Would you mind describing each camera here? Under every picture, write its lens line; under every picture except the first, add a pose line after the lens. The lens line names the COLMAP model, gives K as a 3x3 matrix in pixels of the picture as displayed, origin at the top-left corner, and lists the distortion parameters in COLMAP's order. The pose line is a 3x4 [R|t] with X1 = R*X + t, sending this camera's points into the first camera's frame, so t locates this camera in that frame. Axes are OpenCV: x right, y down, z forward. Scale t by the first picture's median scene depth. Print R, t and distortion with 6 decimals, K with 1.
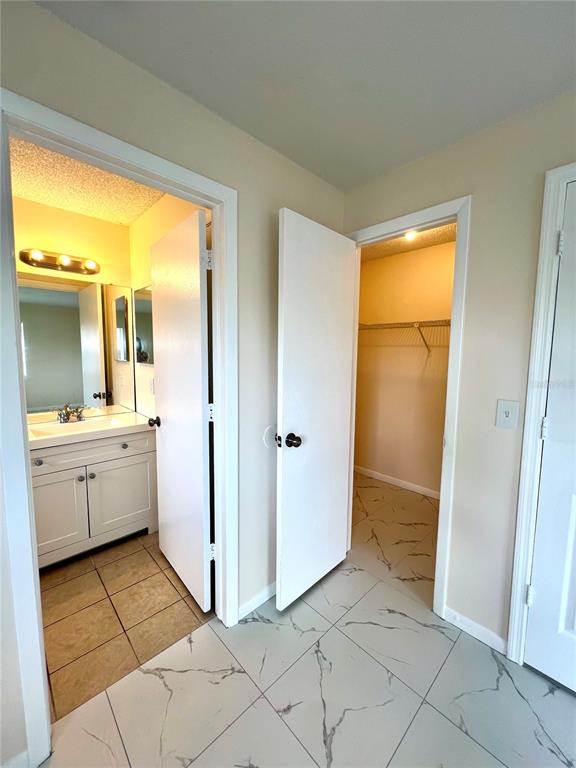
lens RADIAL K [[307.8, 0, 290.2], [0, 307.8, 381.5], [0, 0, 1]] dist [-0.004113, 0.000434]
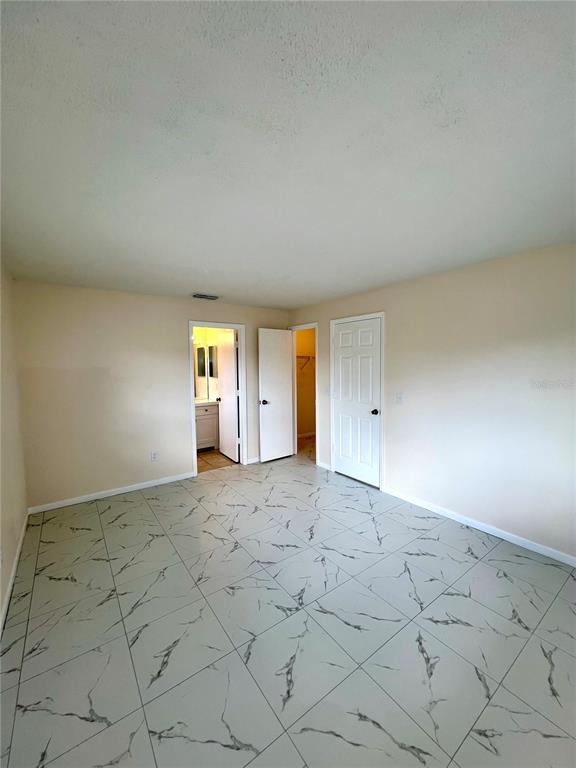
lens RADIAL K [[307.8, 0, 290.2], [0, 307.8, 381.5], [0, 0, 1]] dist [-0.004113, 0.000434]
pose [[0.991295, -0.012908, -0.131027, 0.629558], [0.008415, 0.999359, -0.034785, 0.091489], [0.131392, 0.033379, 0.990768, -1.880575]]
